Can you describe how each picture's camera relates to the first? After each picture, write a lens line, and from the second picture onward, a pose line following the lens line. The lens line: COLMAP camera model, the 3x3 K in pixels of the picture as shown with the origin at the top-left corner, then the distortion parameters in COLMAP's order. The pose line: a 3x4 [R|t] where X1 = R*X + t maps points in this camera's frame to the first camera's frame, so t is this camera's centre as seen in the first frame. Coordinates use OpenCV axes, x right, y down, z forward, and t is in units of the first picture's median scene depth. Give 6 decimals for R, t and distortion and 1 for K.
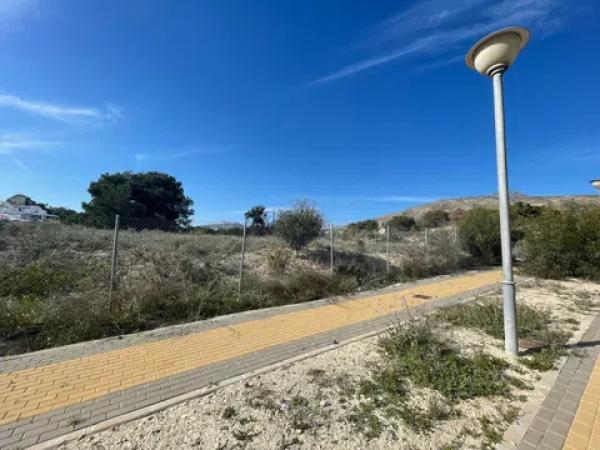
lens RADIAL K [[240.1, 0, 297.8], [0, 240.1, 225.6], [0, 0, 1]] dist [0.000726, -0.001586]
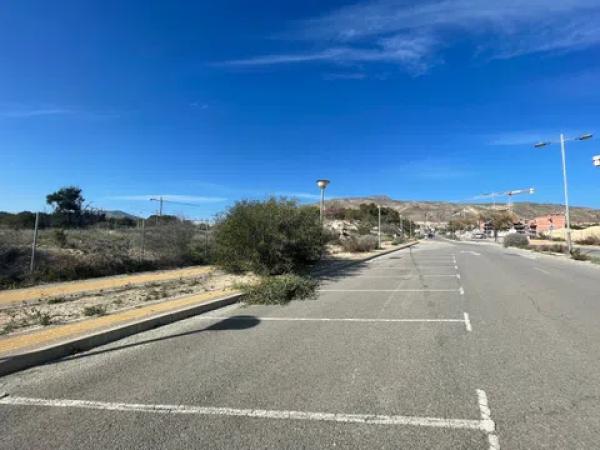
lens RADIAL K [[240.1, 0, 311.9], [0, 240.1, 226.6], [0, 0, 1]] dist [0.000726, -0.001586]
pose [[0.924688, 0.021100, 0.380141, 0.270109], [-0.034483, 0.999001, 0.028431, -0.003418], [-0.379162, -0.039398, 0.924491, -0.030090]]
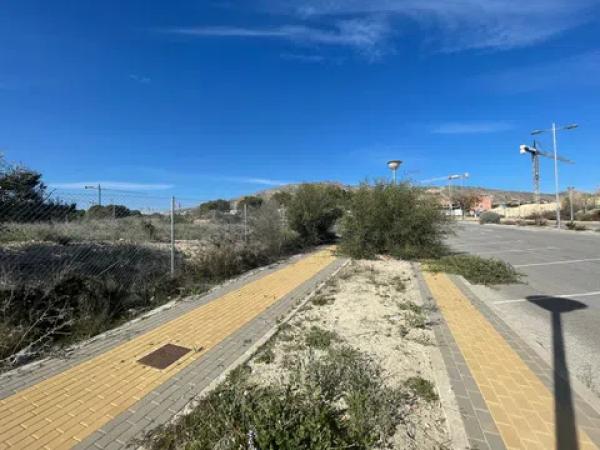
lens RADIAL K [[240.1, 0, 297.4], [0, 240.1, 225.8], [0, 0, 1]] dist [0.000726, -0.001586]
pose [[0.838851, -0.037896, 0.543041, 0.082046], [-0.005750, 0.996901, 0.078450, 0.005895], [-0.544331, -0.068931, 0.836034, 0.089633]]
